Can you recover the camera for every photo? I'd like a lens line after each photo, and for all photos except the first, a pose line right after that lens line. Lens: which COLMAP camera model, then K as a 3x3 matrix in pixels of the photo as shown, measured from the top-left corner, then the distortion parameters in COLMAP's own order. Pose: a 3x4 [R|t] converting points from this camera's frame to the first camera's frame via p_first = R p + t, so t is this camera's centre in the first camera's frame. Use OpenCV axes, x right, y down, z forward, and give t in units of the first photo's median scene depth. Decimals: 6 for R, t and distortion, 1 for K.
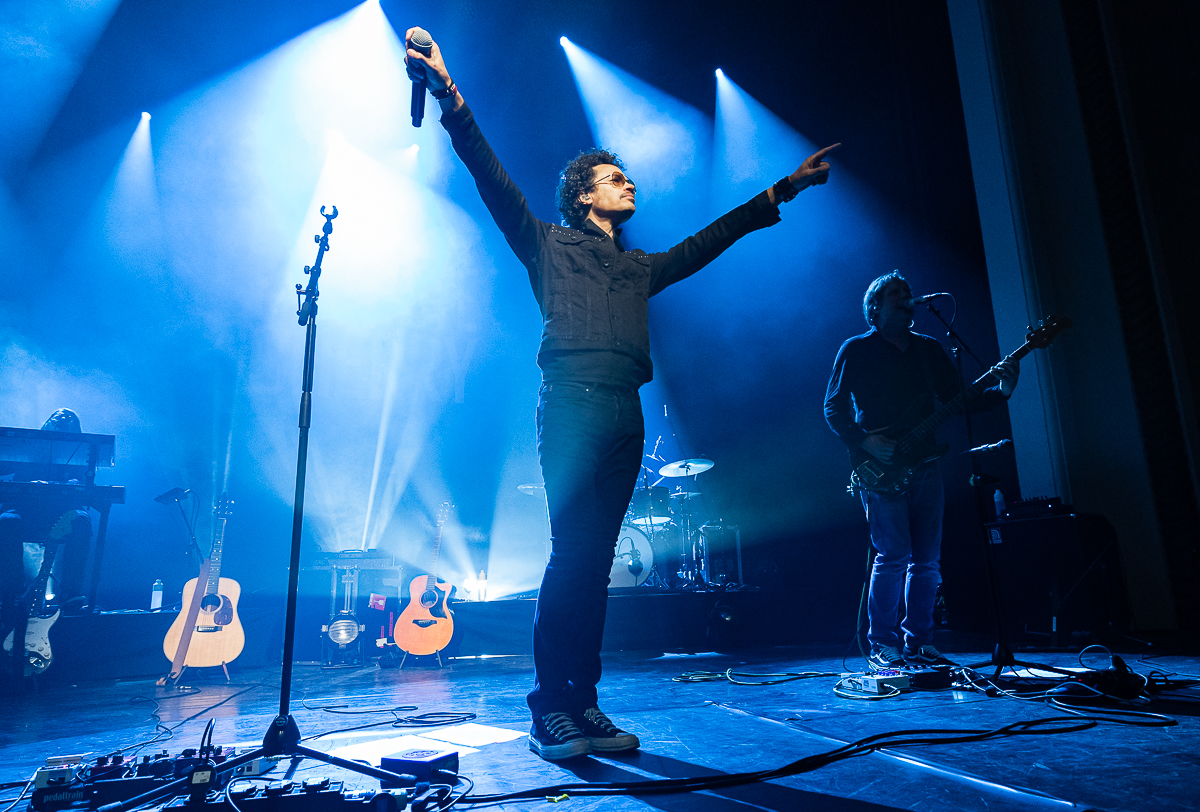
lens RADIAL K [[712.2, 0, 627.6], [0, 712.2, 435.7], [0, 0, 1]] dist [-0.003990, 0.000004]
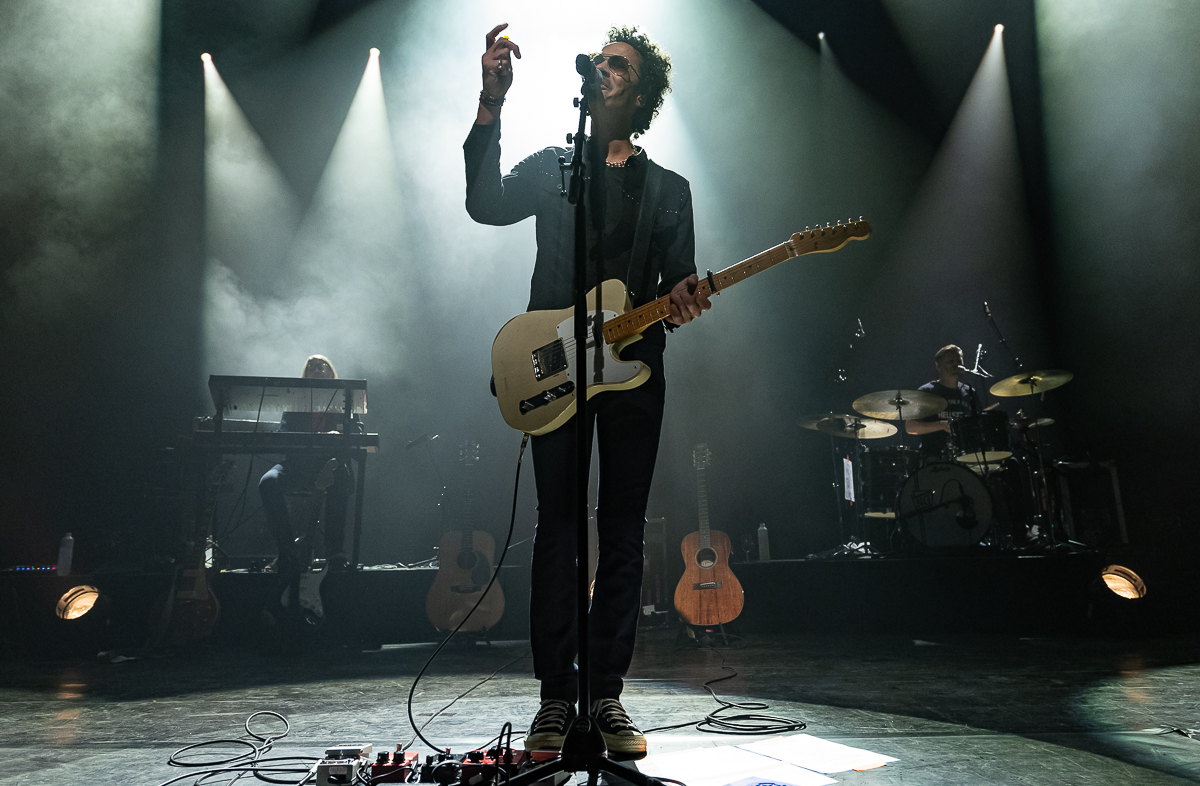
lens RADIAL K [[826.6, 0, 601.2], [0, 826.6, 353.1], [0, 0, 1]] dist [-0.002031, 0.001087]
pose [[0.939803, -0.067064, -0.335070, -0.093206], [0.061603, 0.997738, -0.026914, 0.020794], [0.336117, 0.004653, 0.941809, 0.113277]]
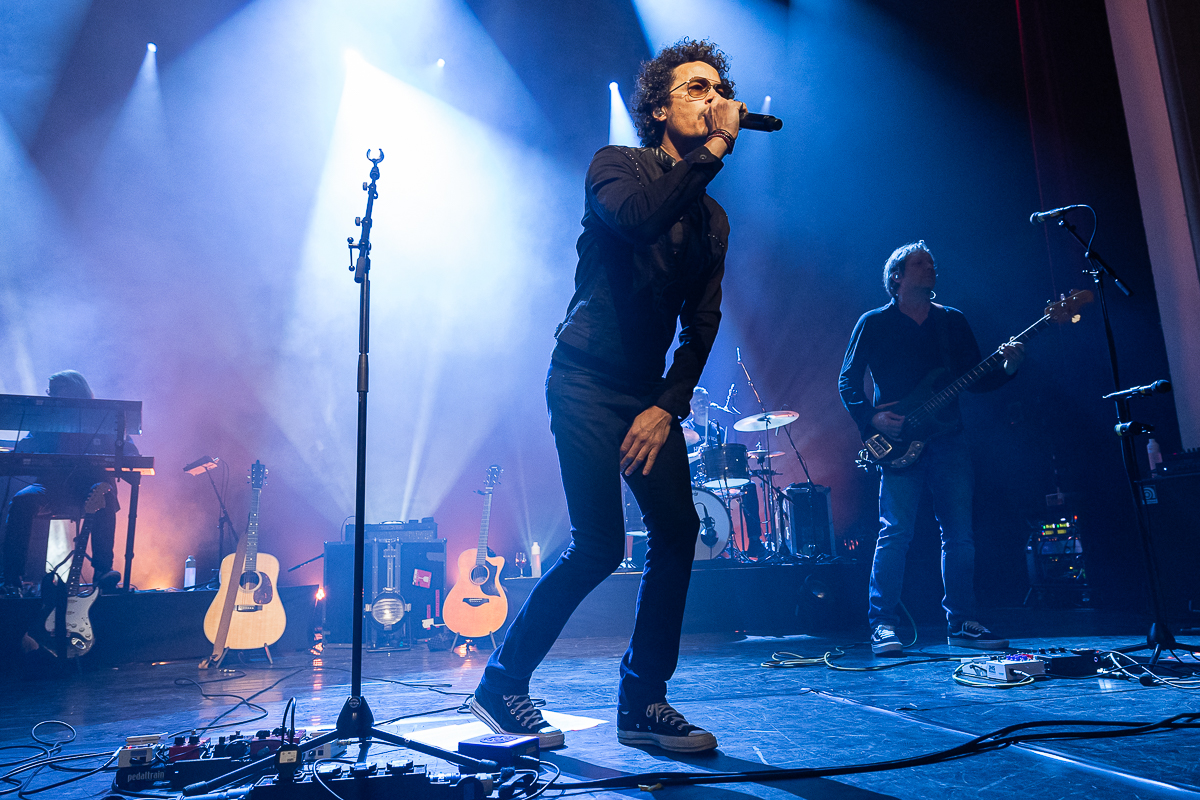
lens RADIAL K [[838.4, 0, 602.2], [0, 838.4, 403.4], [0, 0, 1]] dist [-0.004477, 0.000002]
pose [[0.994483, -0.026217, -0.101573, -0.021256], [0.028632, 0.999339, 0.022389, -0.008413], [0.100919, -0.025174, 0.994576, -0.042971]]
